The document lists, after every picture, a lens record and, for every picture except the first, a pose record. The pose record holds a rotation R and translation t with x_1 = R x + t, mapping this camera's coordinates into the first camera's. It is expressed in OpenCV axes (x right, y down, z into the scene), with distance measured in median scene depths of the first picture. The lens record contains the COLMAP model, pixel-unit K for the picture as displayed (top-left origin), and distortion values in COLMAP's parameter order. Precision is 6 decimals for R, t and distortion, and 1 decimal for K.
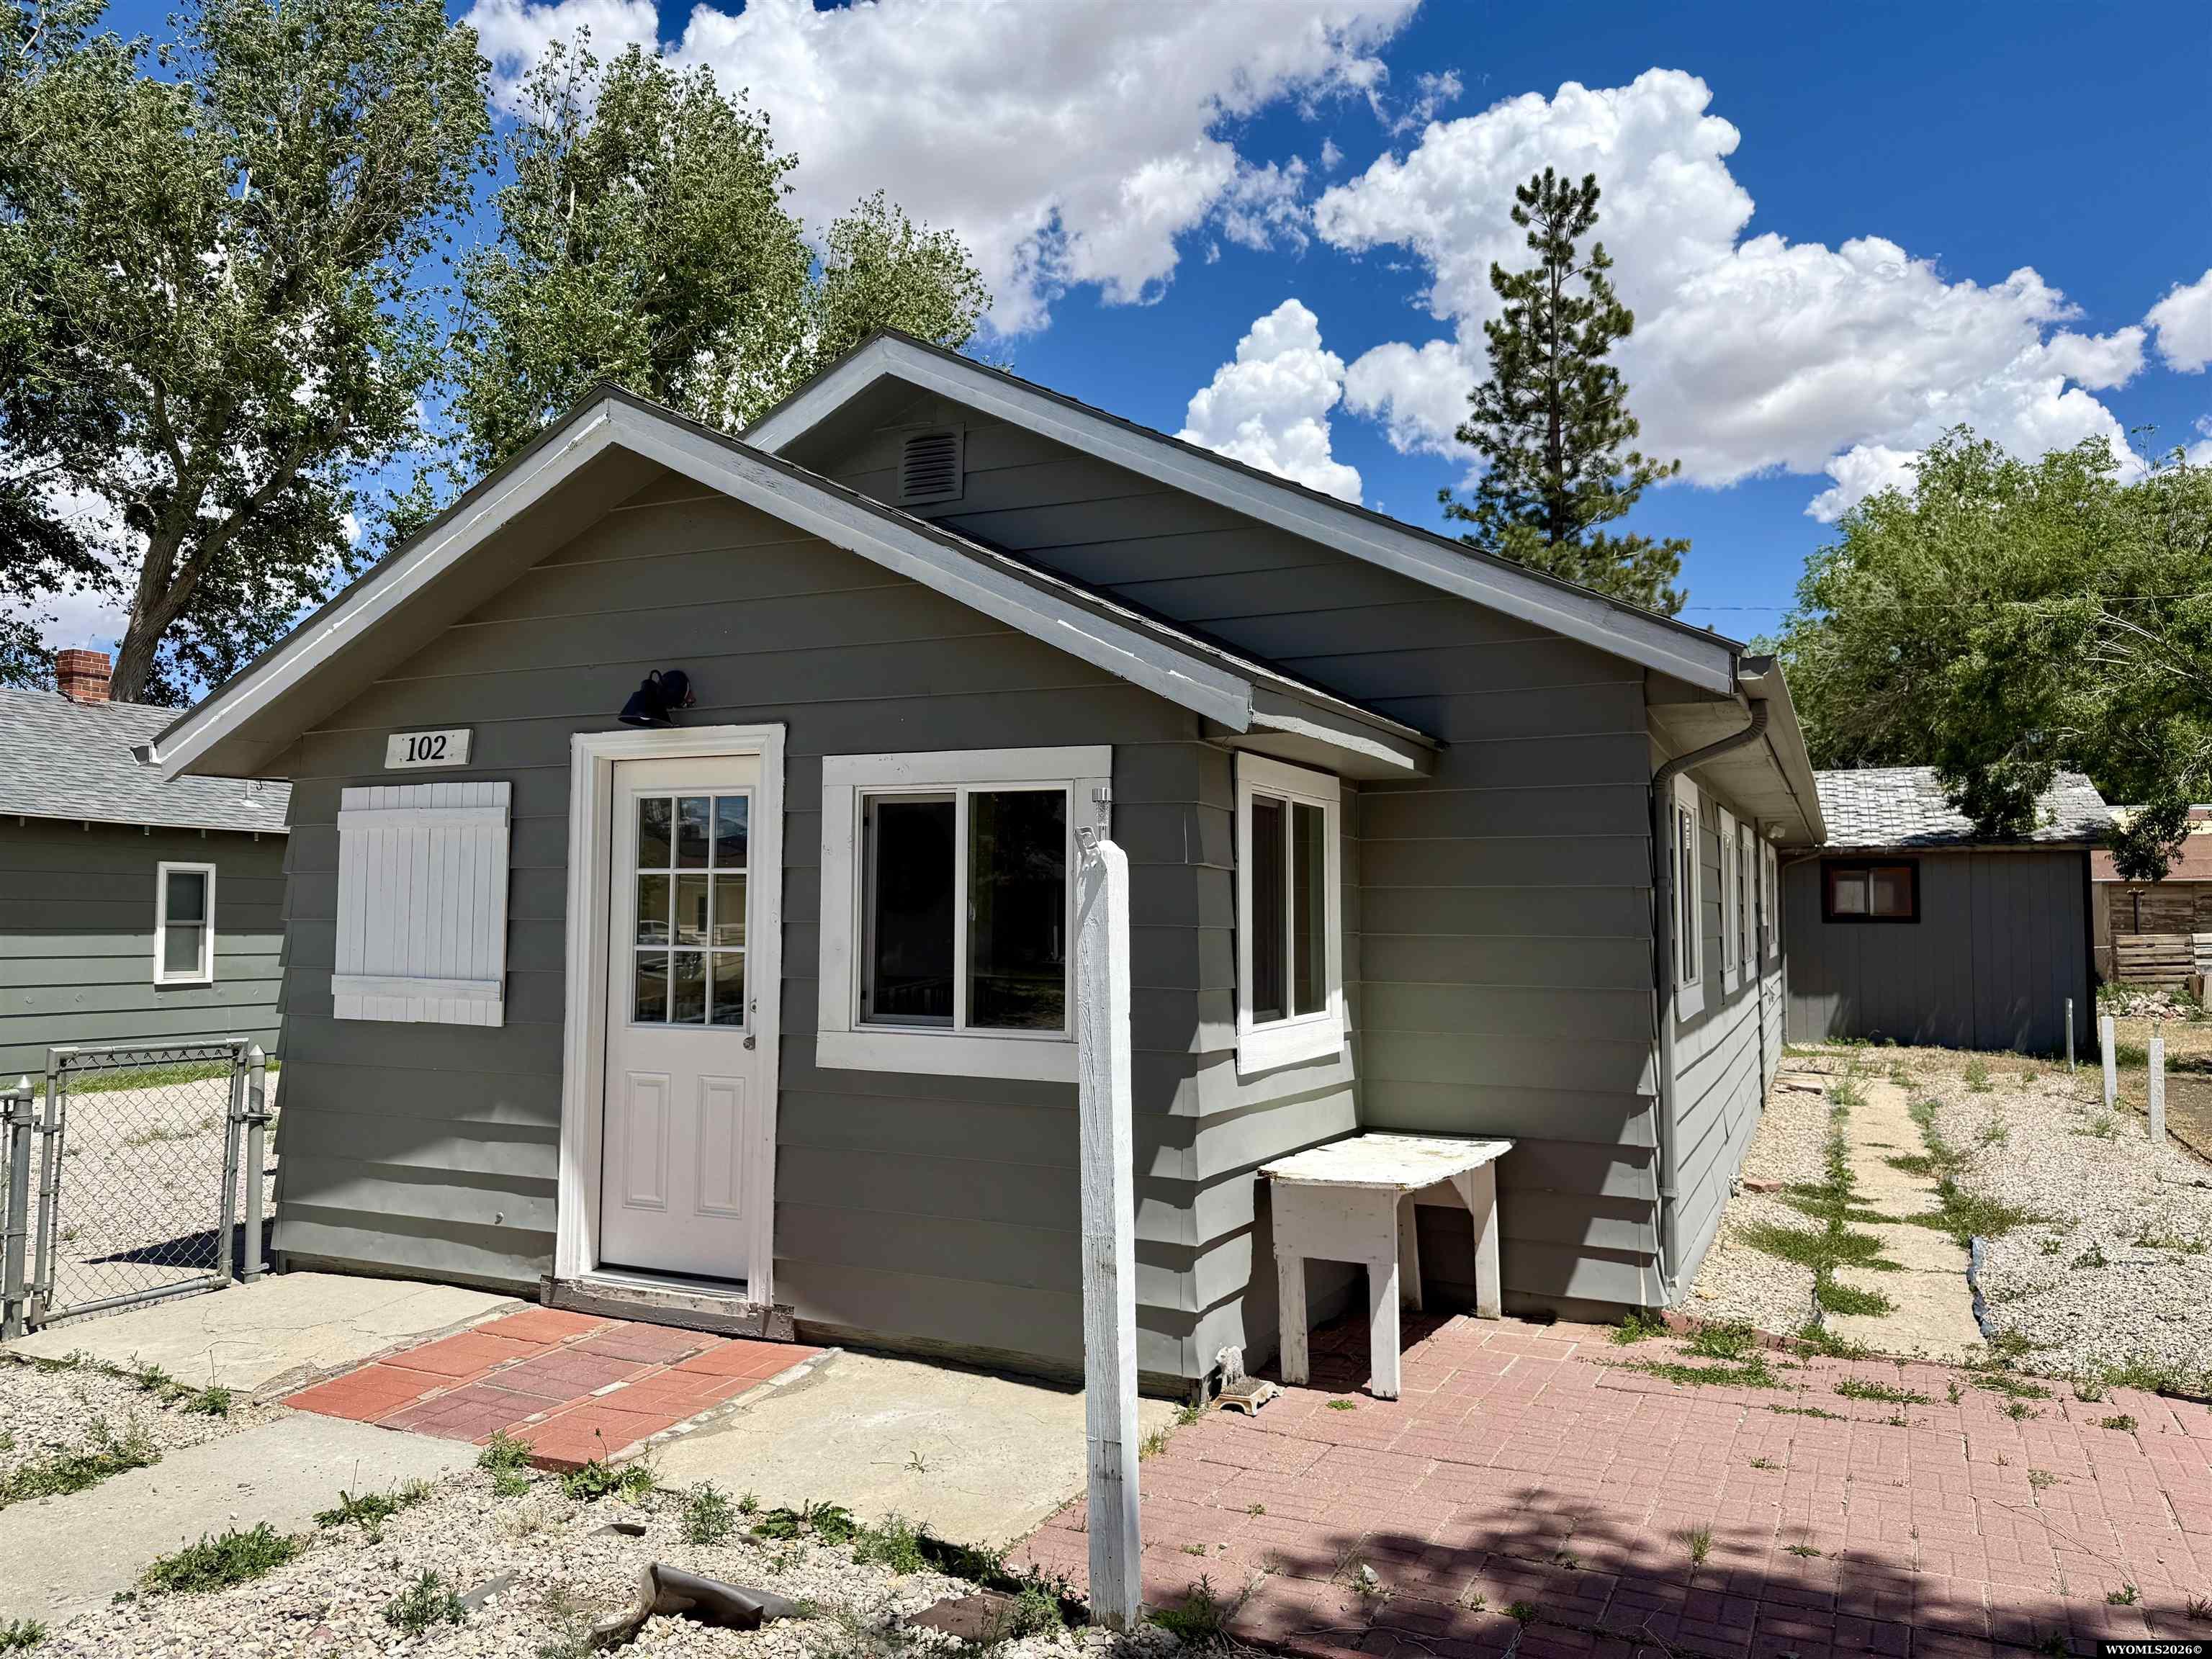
lens RADIAL K [[1580.4, 0, 1095.4], [0, 1580.4, 835.0], [0, 0, 1]] dist [0.051903, -0.063599]
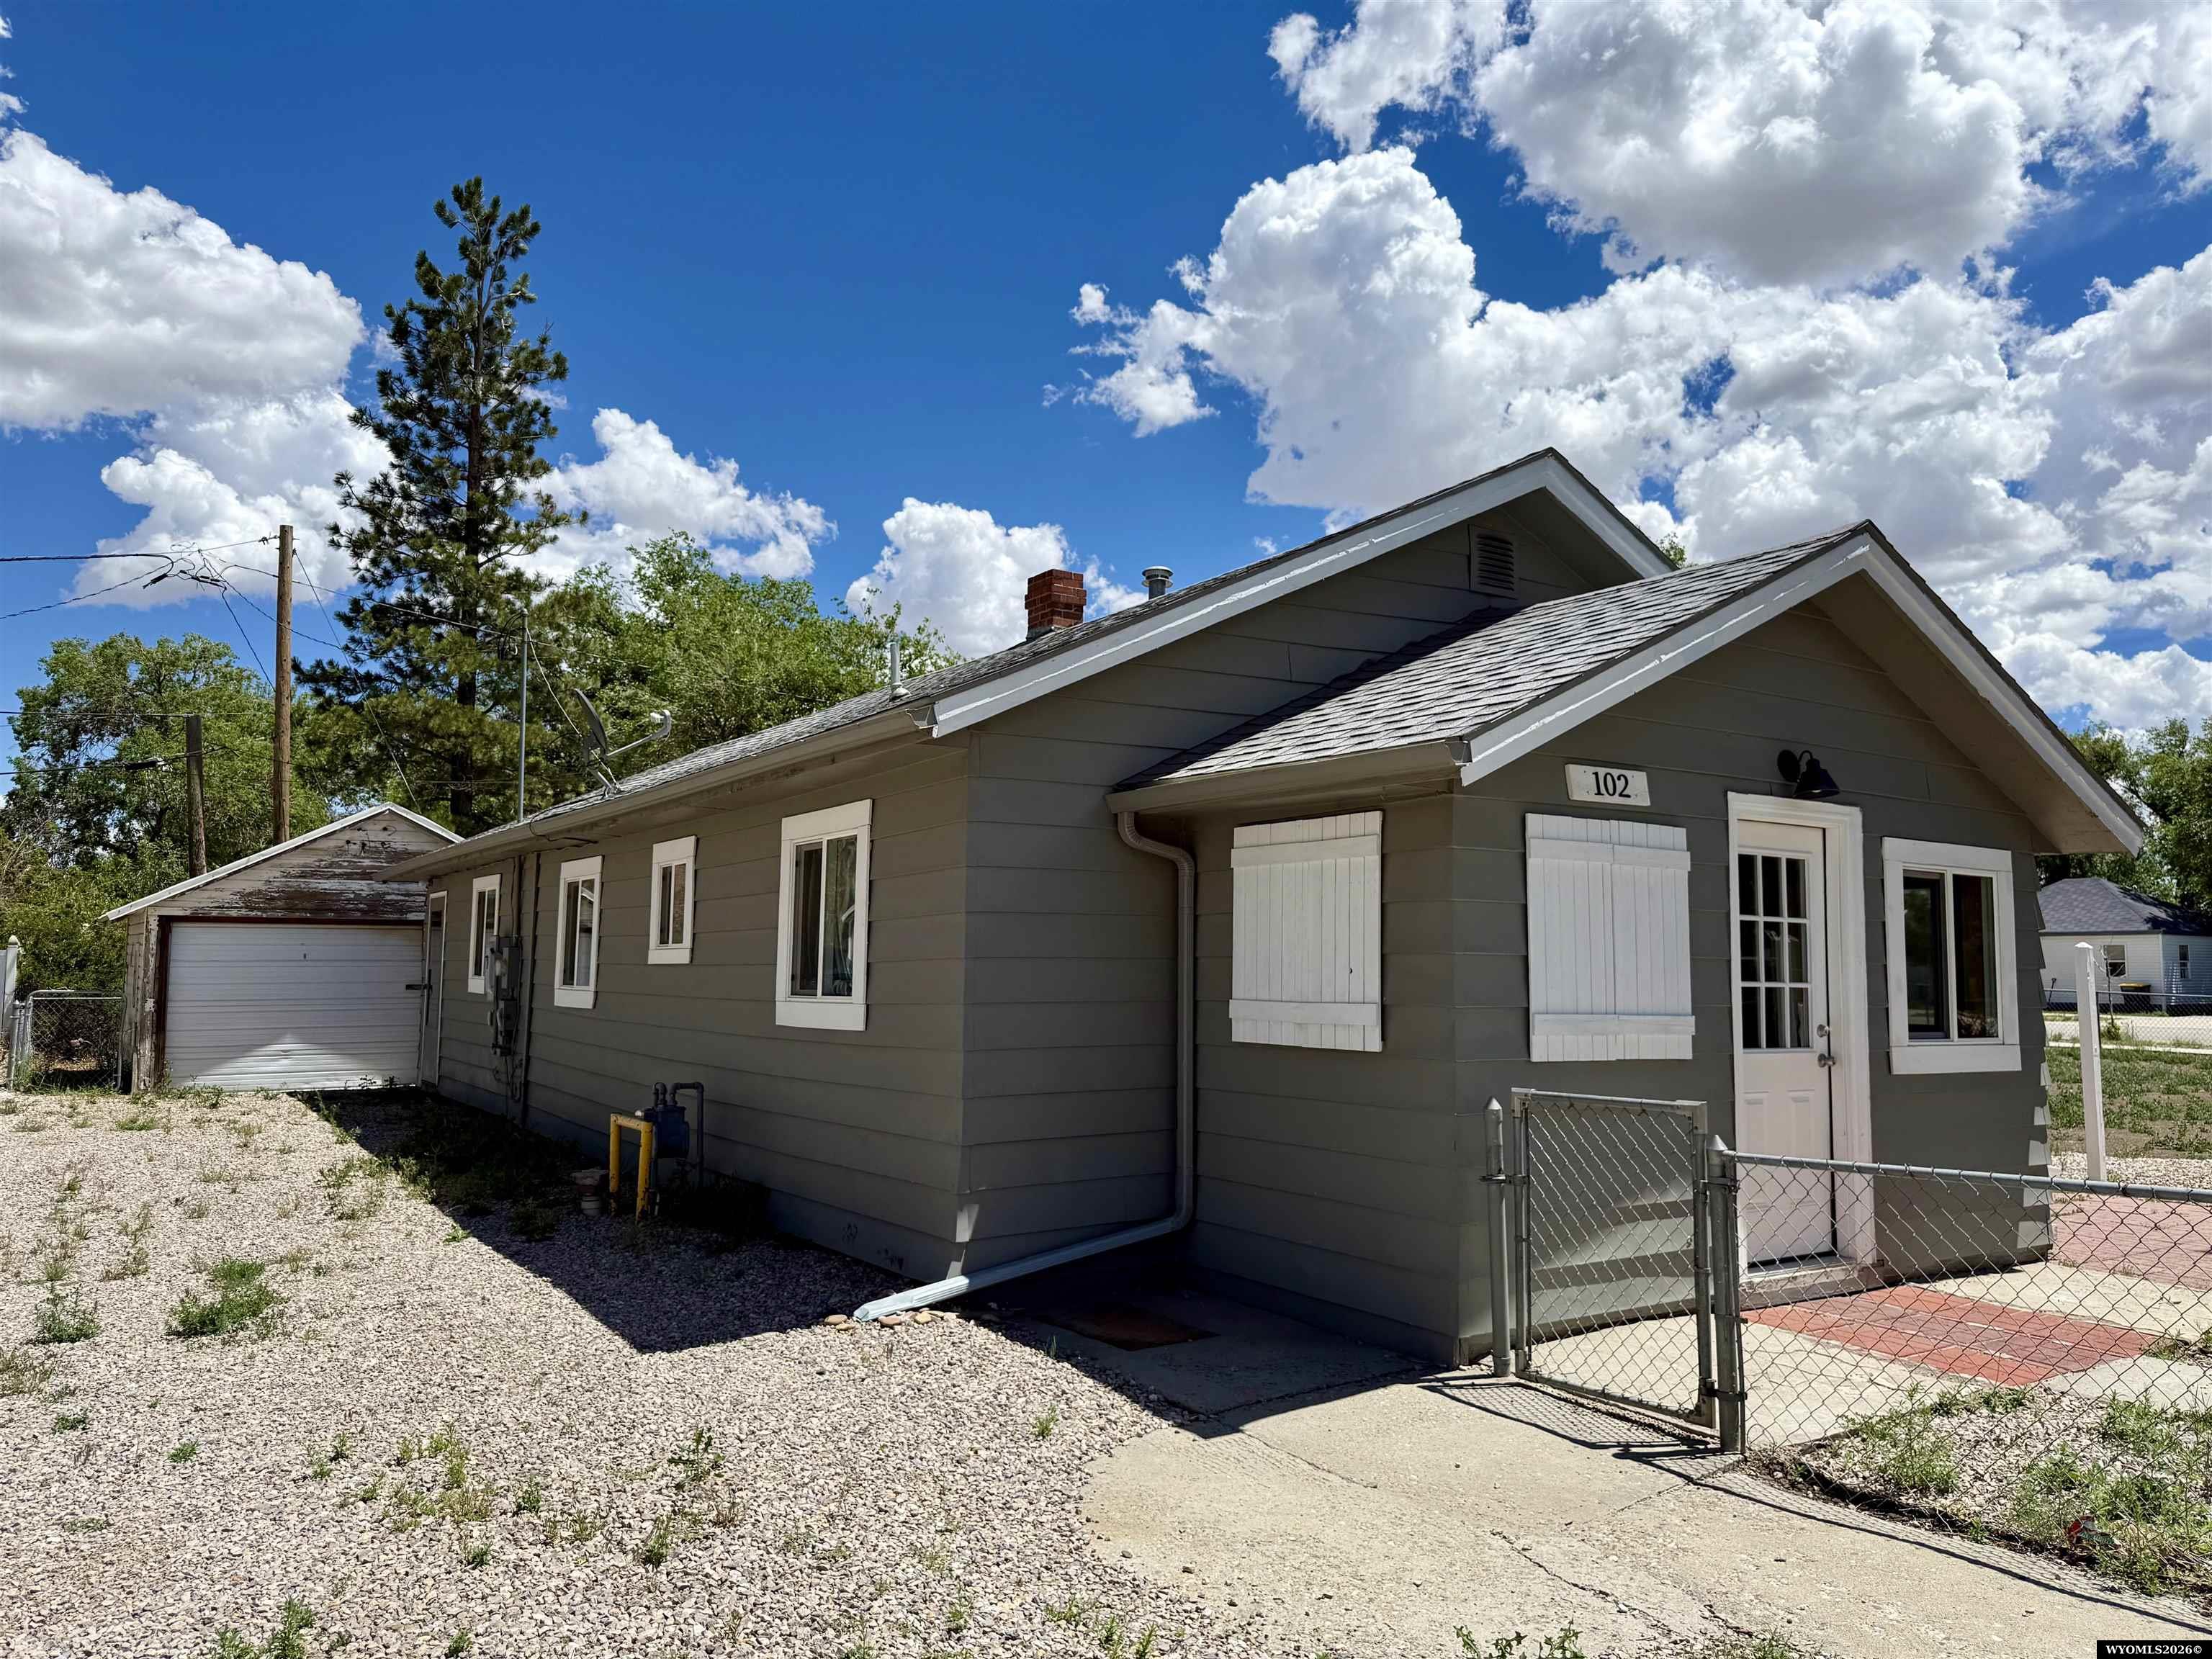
lens RADIAL K [[1580.4, 0, 1096.6], [0, 1580.4, 819.9], [0, 0, 1]] dist [0.051903, -0.063599]
pose [[0.532965, 0.081202, 0.842232, -1.480184], [-0.054916, 0.996605, -0.061335, 0.048171], [-0.844354, -0.013562, 0.535615, 0.764178]]
